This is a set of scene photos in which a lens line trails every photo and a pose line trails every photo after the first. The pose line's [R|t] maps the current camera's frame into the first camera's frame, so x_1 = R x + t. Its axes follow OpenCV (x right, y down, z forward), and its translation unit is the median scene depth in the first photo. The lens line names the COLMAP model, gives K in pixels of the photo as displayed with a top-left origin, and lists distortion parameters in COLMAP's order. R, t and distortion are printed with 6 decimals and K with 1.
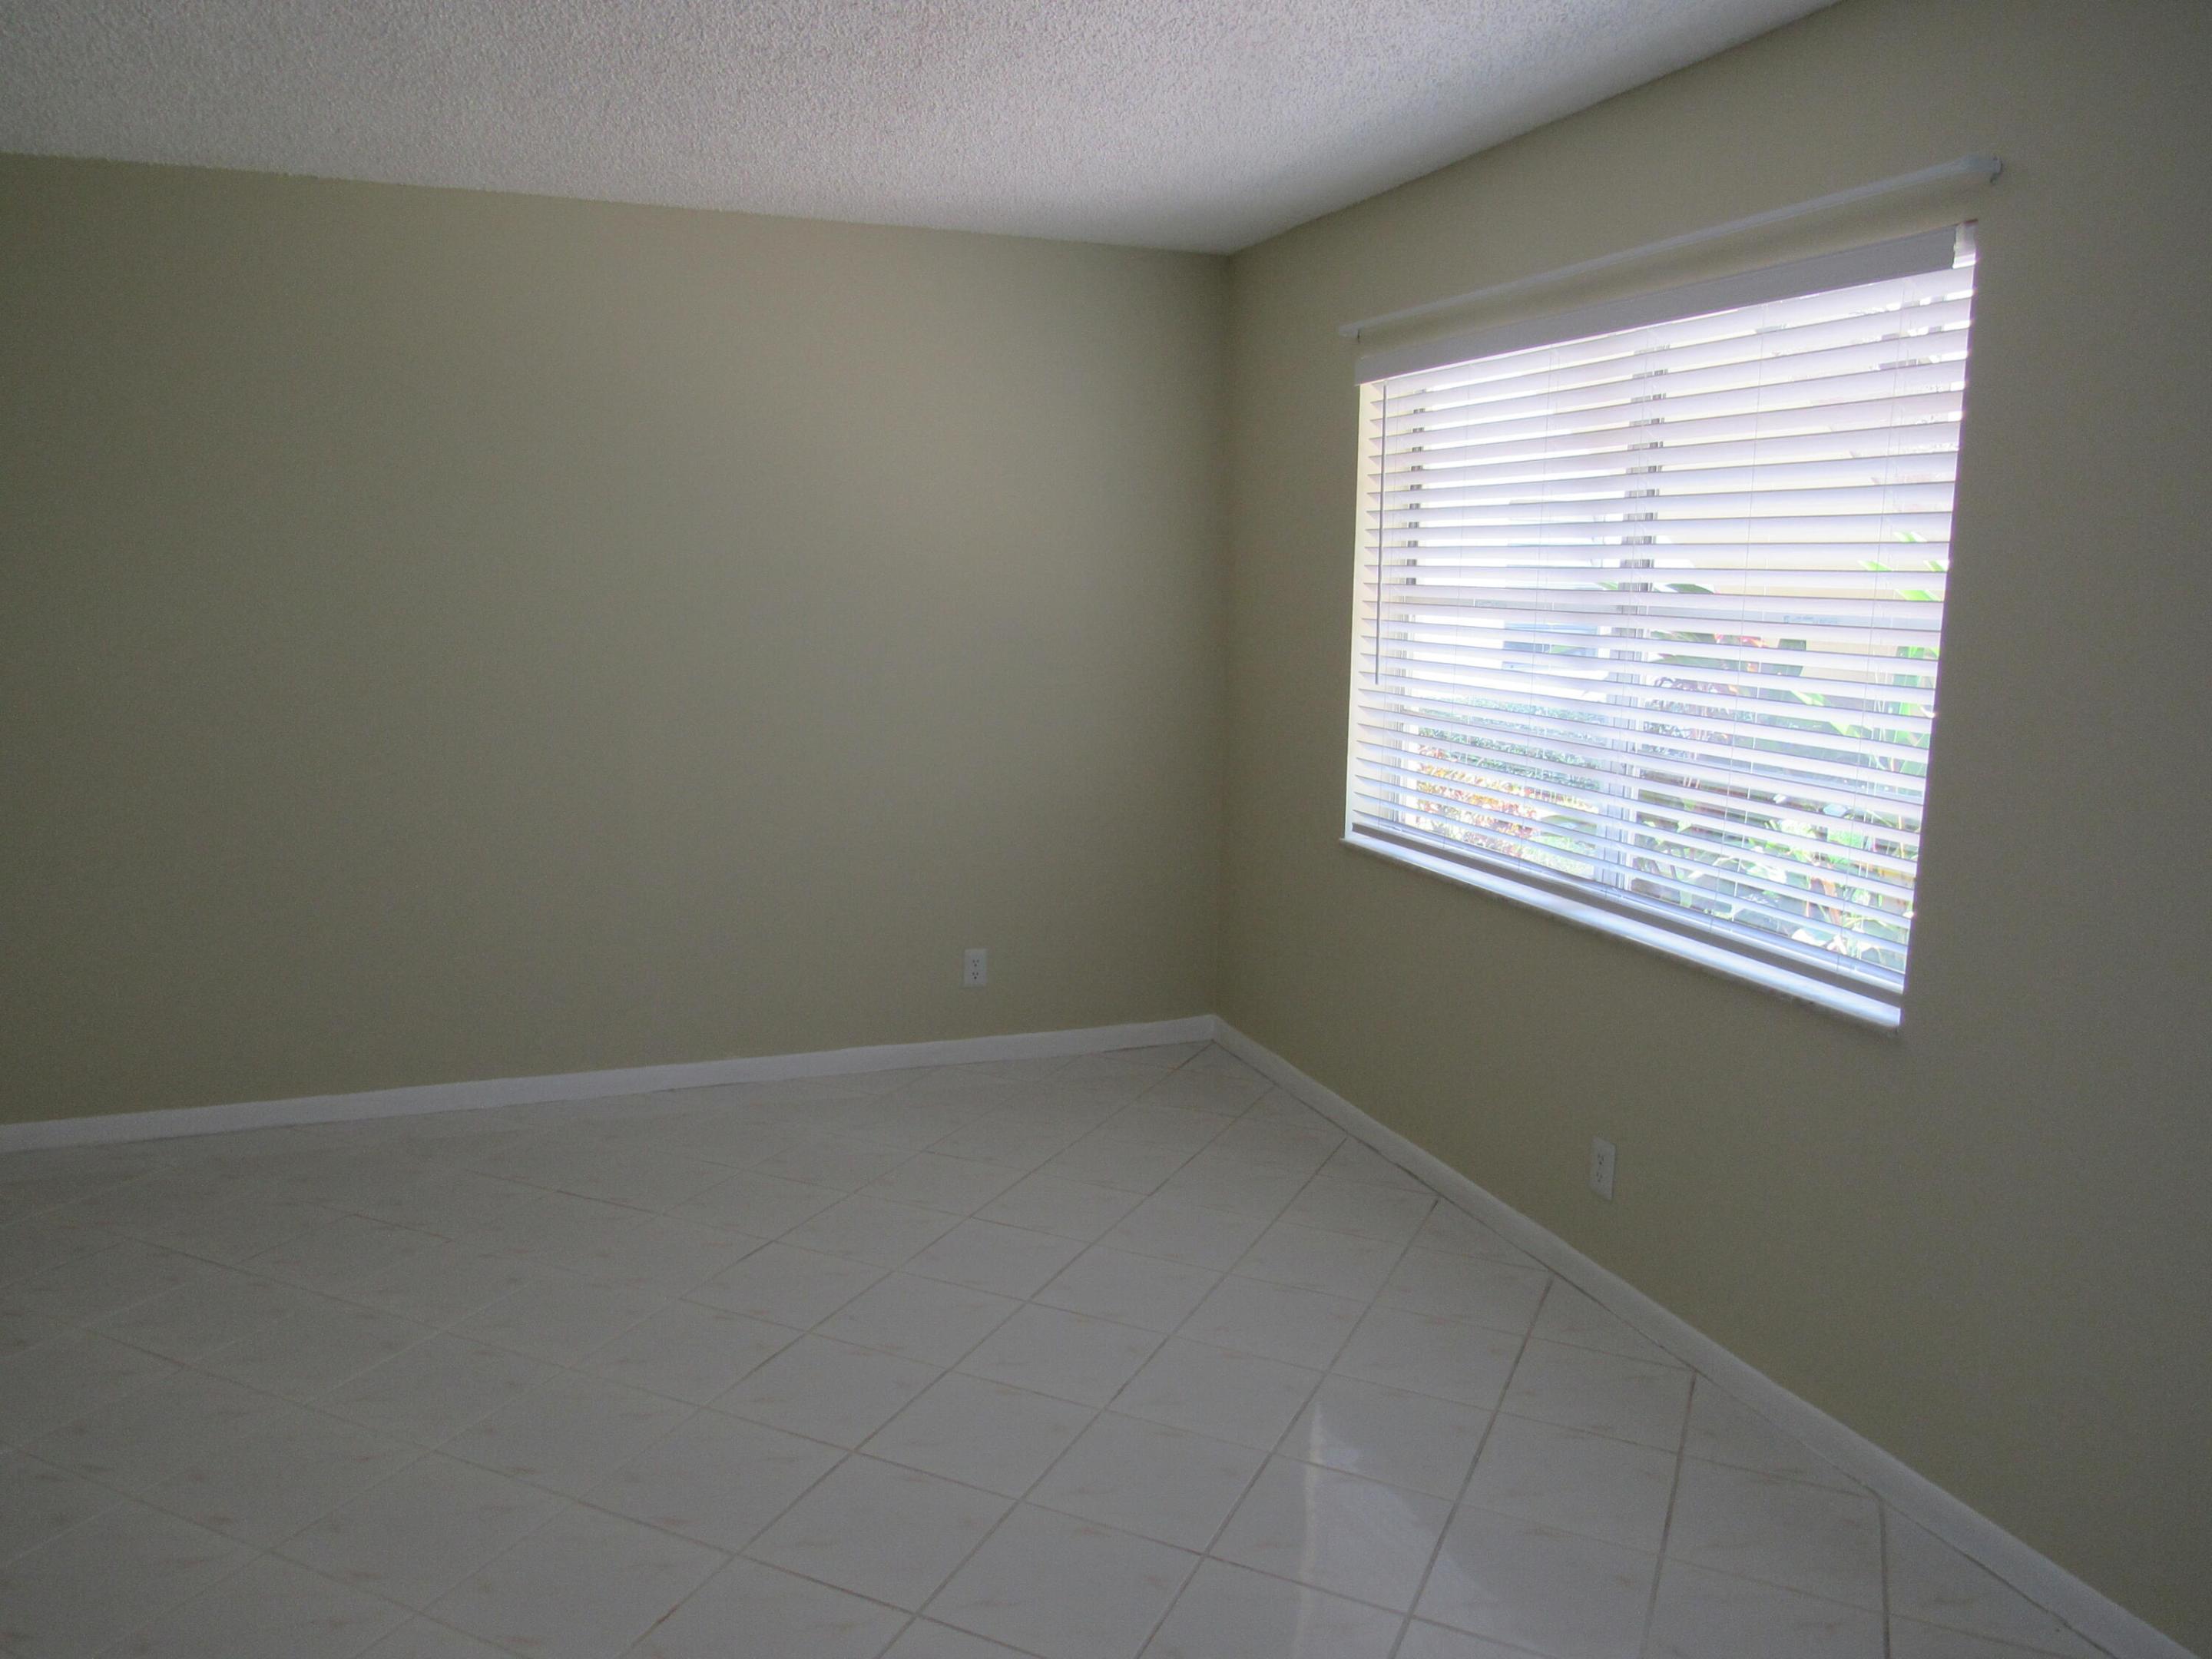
lens RADIAL K [[1579.5, 0, 1109.4], [0, 1579.5, 835.9], [0, 0, 1]] dist [-0.037700, 0.019775]
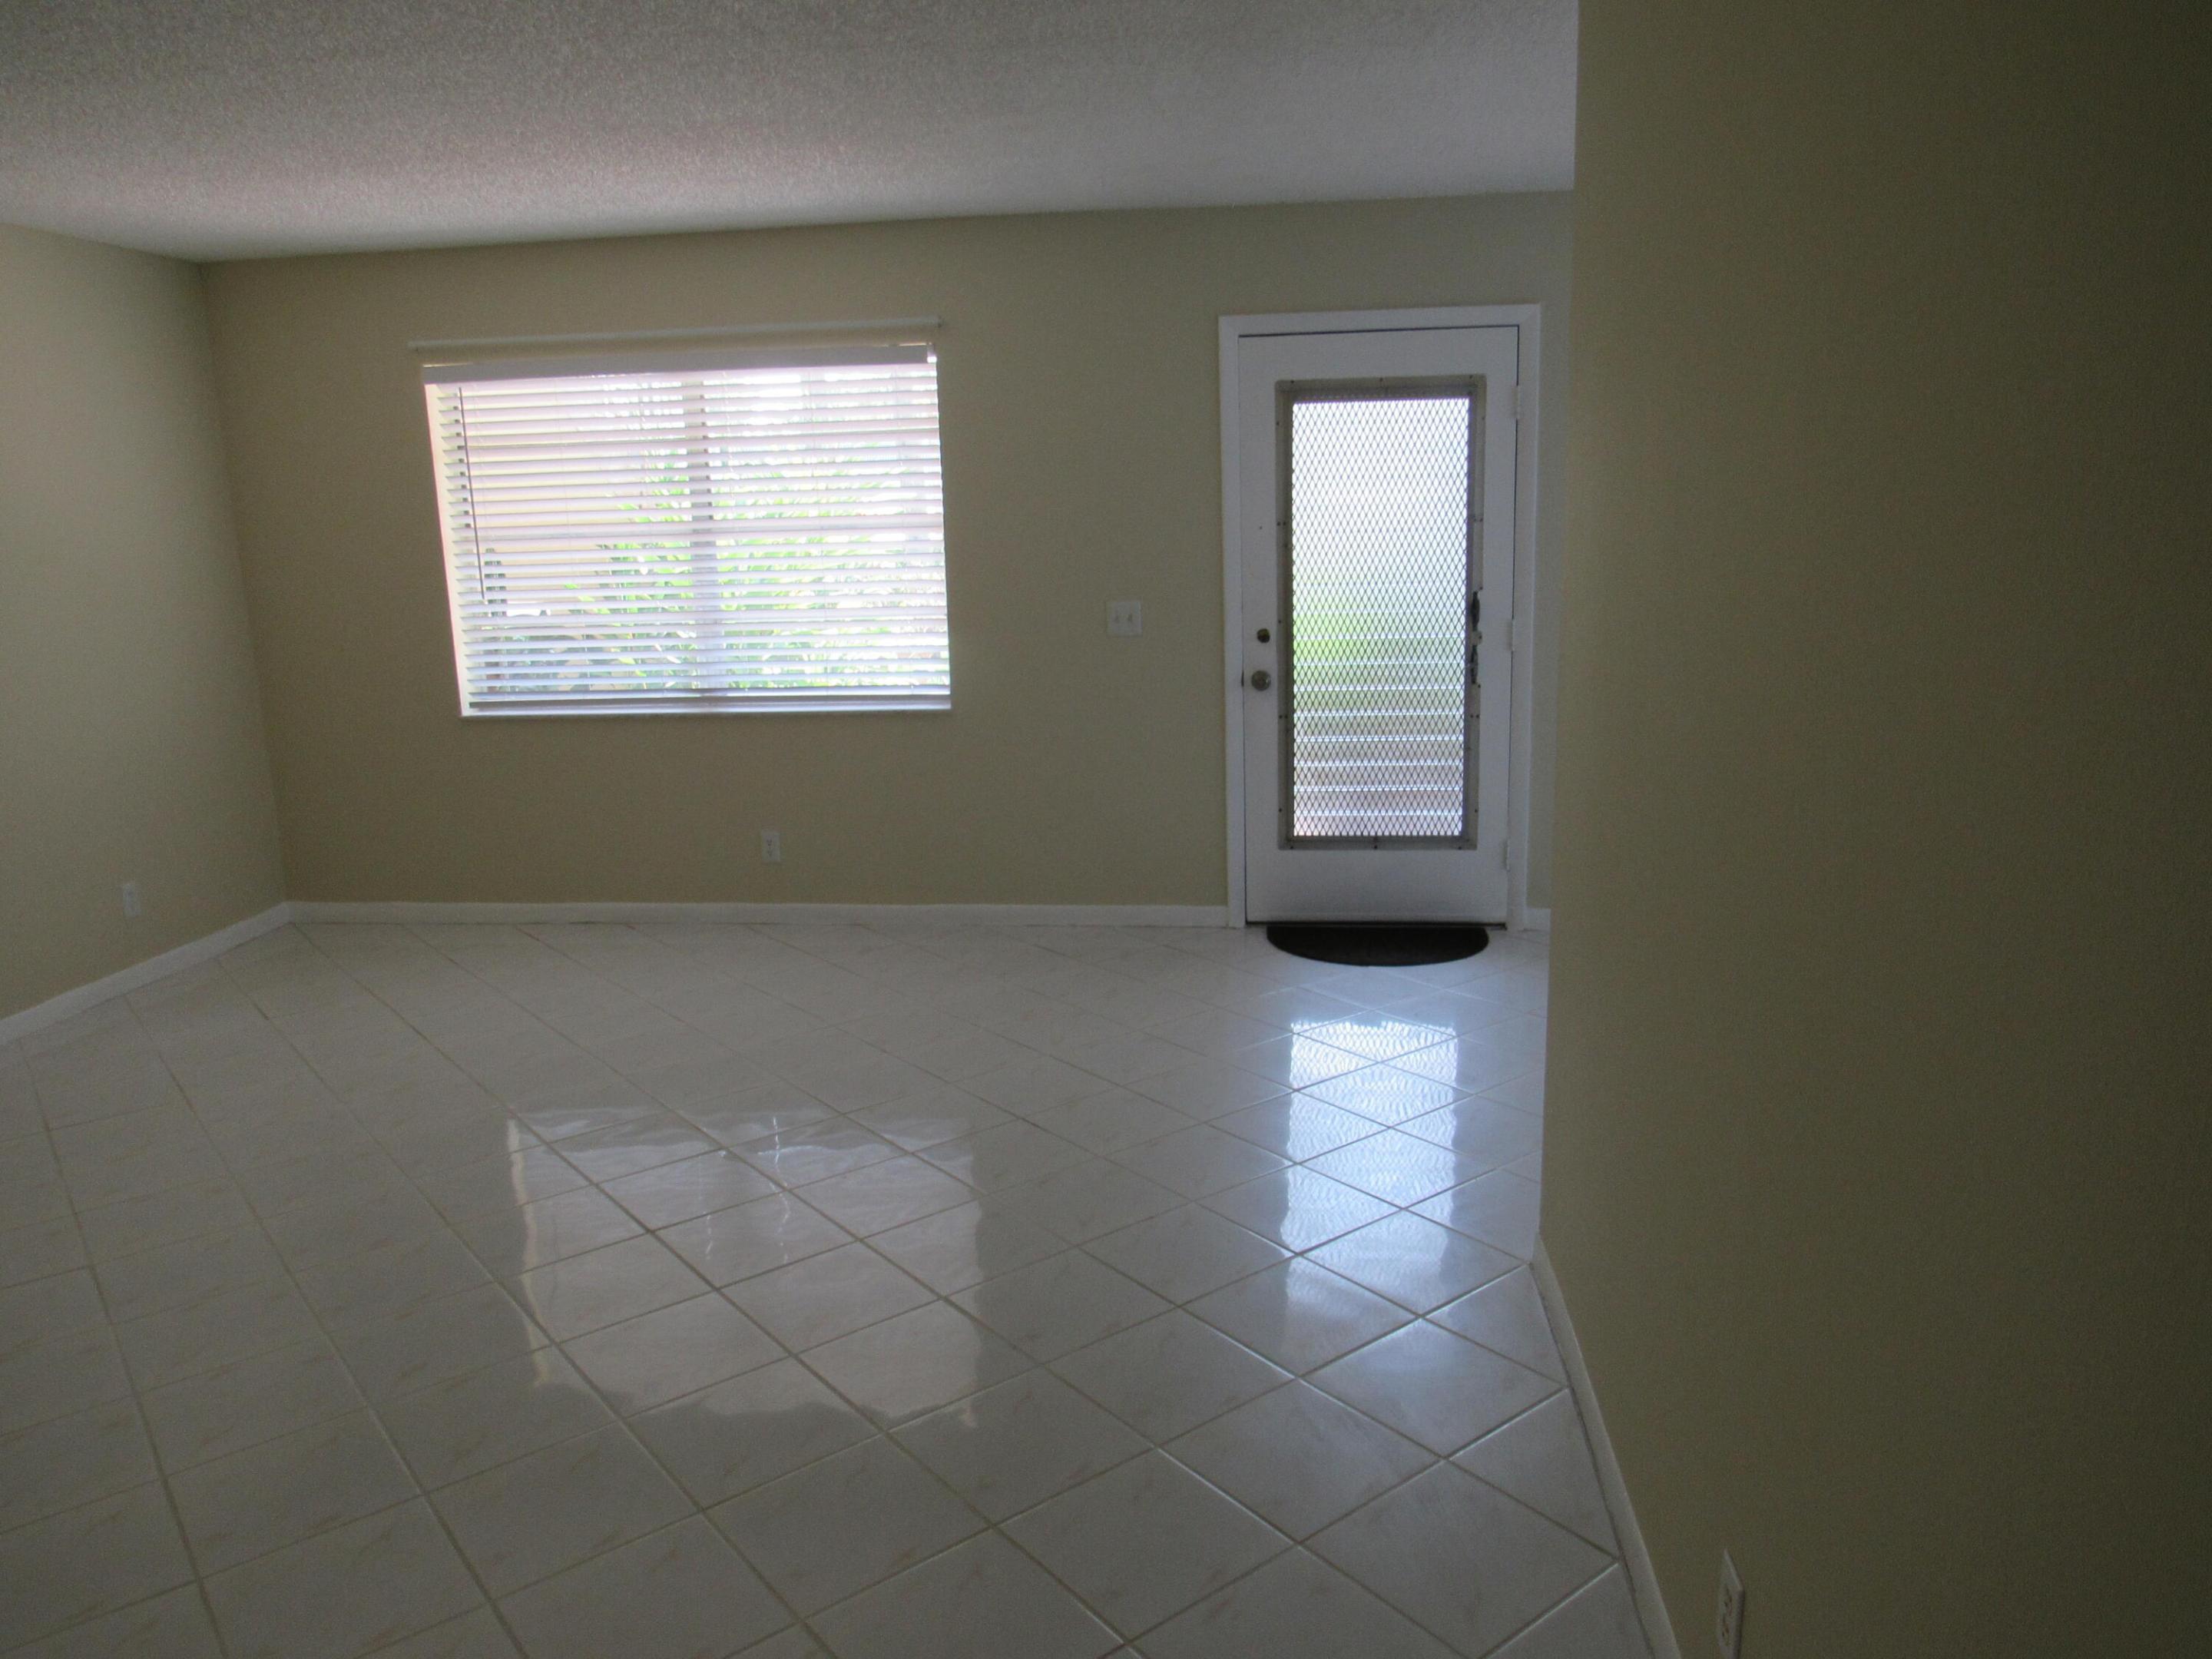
lens RADIAL K [[1579.5, 0, 1100.2], [0, 1579.5, 827.3], [0, 0, 1]] dist [-0.037700, 0.019775]
pose [[0.470341, -0.207742, 0.857684, -0.913526], [0.184183, 0.973602, 0.134816, 0.016668], [-0.863050, 0.094561, 0.496188, -0.173736]]
